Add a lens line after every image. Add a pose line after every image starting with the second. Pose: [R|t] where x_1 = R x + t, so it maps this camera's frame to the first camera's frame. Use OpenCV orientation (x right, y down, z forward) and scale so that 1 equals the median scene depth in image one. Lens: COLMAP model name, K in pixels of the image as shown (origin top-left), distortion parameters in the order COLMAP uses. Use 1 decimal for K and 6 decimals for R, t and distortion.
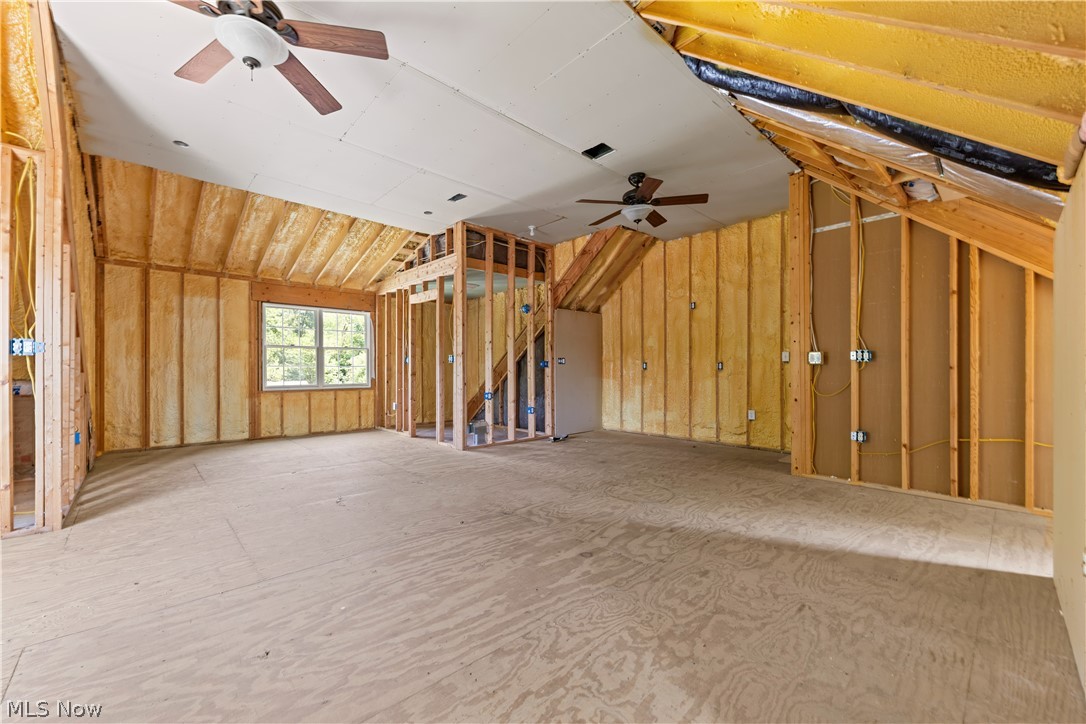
lens RADIAL K [[434.8, 0, 530.8], [0, 434.8, 370.7], [0, 0, 1]] dist [0.001471, 0.000079]
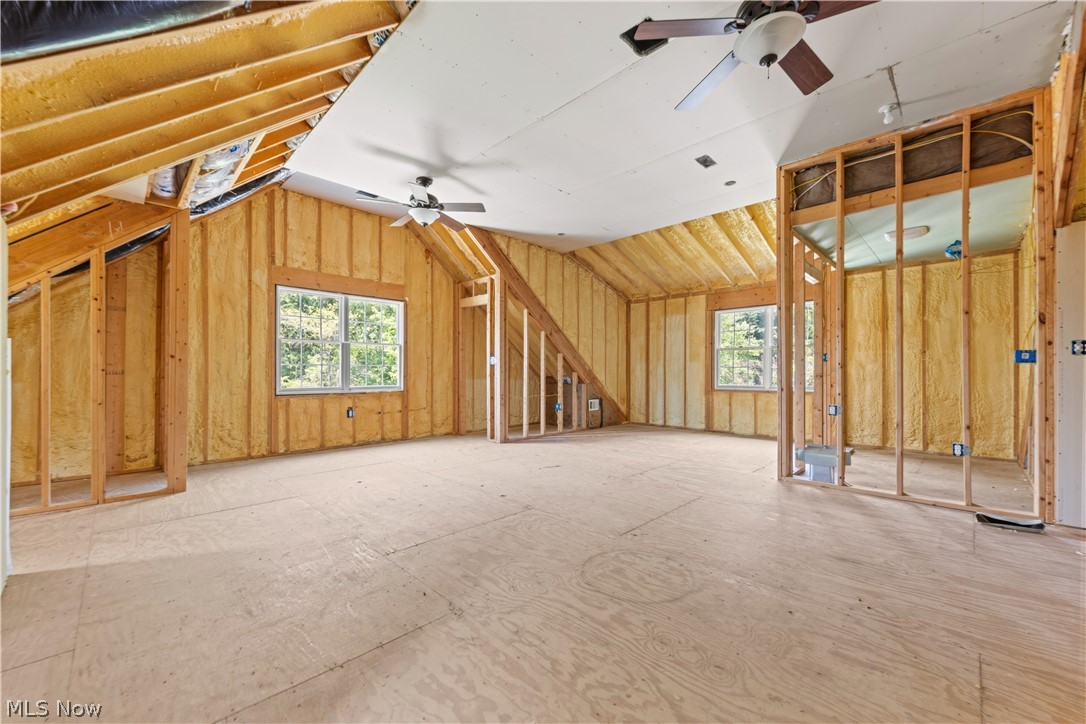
lens RADIAL K [[434.8, 0, 530.8], [0, 434.8, 370.7], [0, 0, 1]] dist [0.001471, 0.000079]
pose [[0.022199, -0.001622, -0.999752, 0.570899], [-0.002005, 0.999997, -0.001667, 0.001128], [0.999752, 0.002042, 0.022196, 0.567573]]
